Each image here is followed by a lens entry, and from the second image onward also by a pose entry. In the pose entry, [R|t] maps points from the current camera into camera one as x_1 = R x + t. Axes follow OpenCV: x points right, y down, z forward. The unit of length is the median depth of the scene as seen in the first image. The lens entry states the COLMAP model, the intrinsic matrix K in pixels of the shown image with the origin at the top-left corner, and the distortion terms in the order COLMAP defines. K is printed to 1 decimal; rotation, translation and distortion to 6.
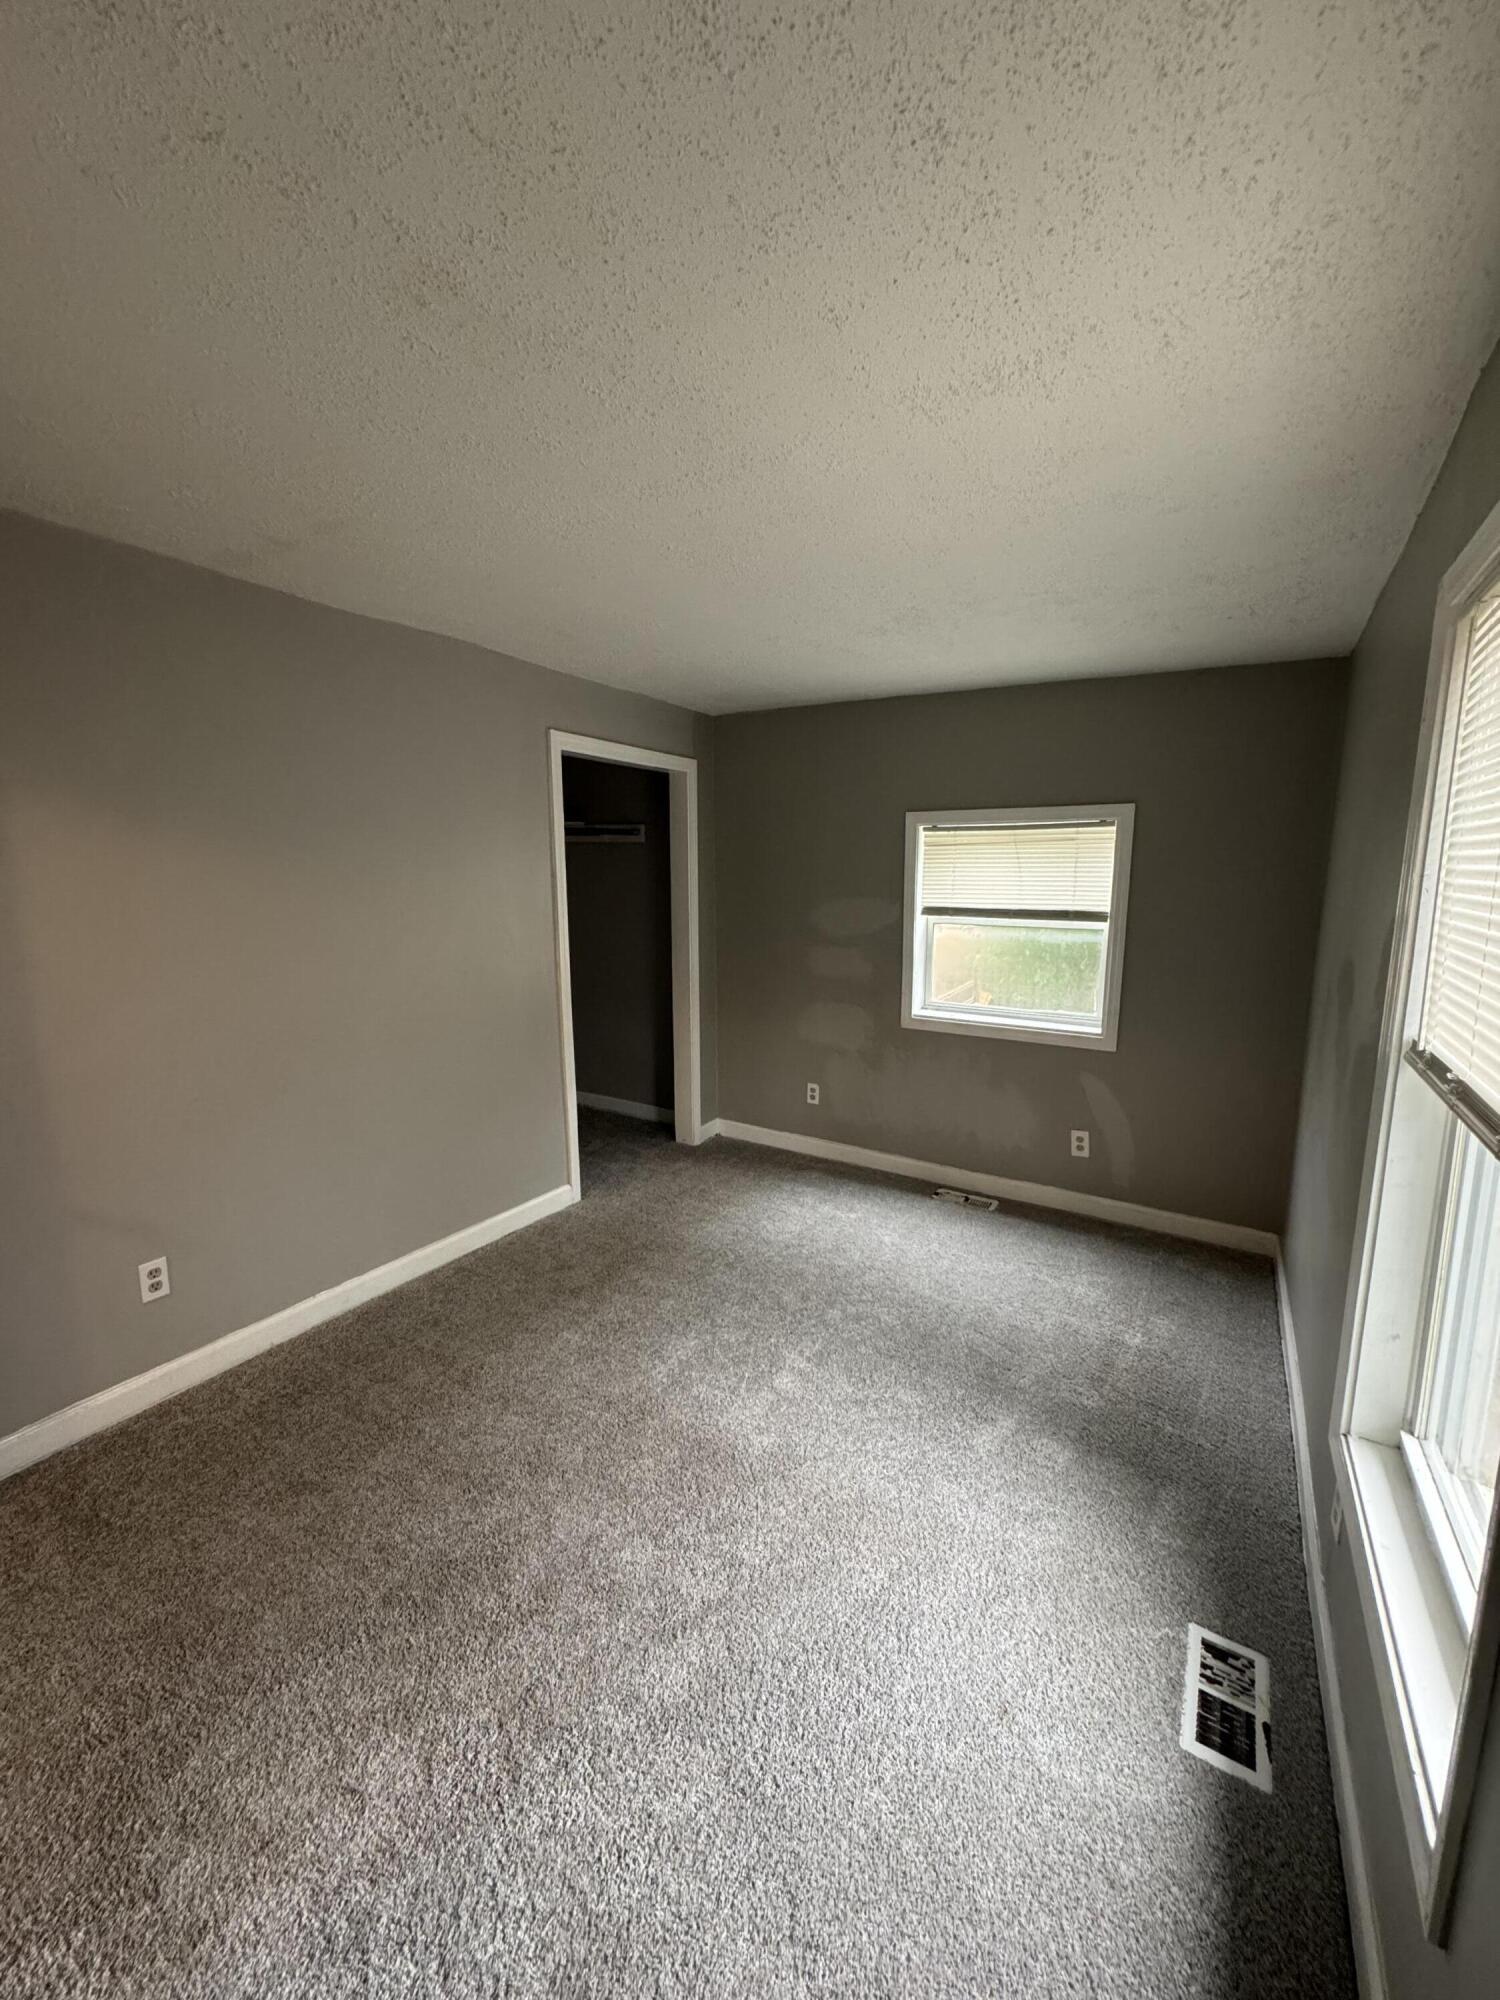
lens RADIAL K [[799.5, 0, 750.7], [0, 799.5, 997.3], [0, 0, 1]] dist [-0.001315, 0.000454]
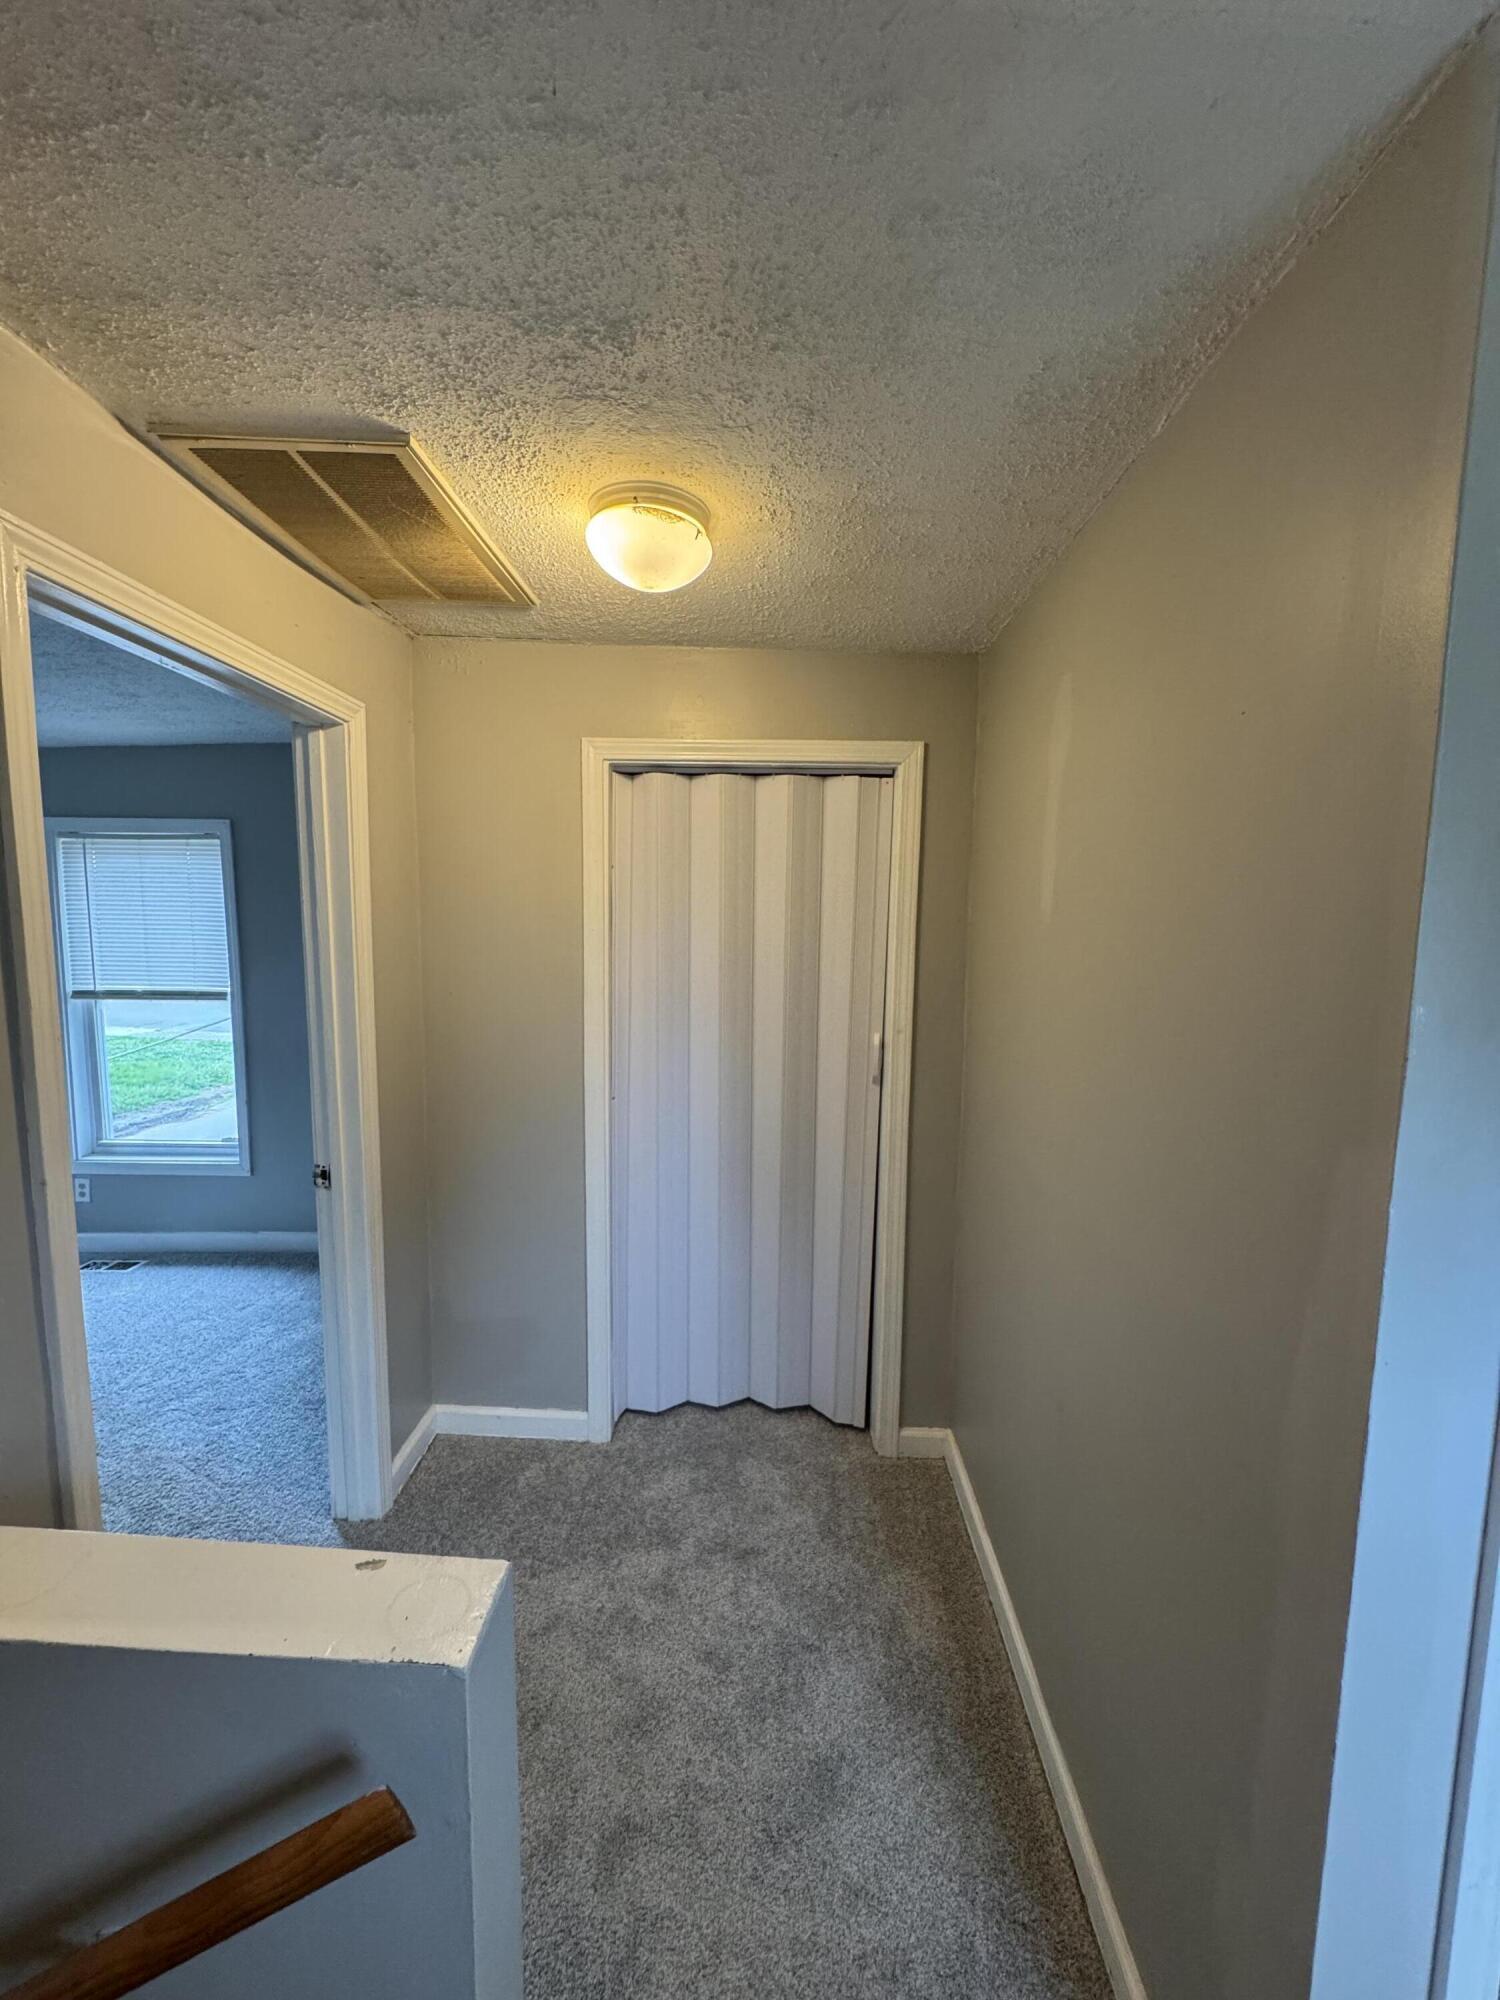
lens RADIAL K [[799.5, 0, 750.7], [0, 799.5, 997.3], [0, 0, 1]] dist [-0.001315, 0.000454]
pose [[-0.486706, -0.091636, 0.868746, -0.978650], [0.127860, 0.976300, 0.174614, -0.039276], [-0.864158, 0.196064, -0.463454, 0.114054]]
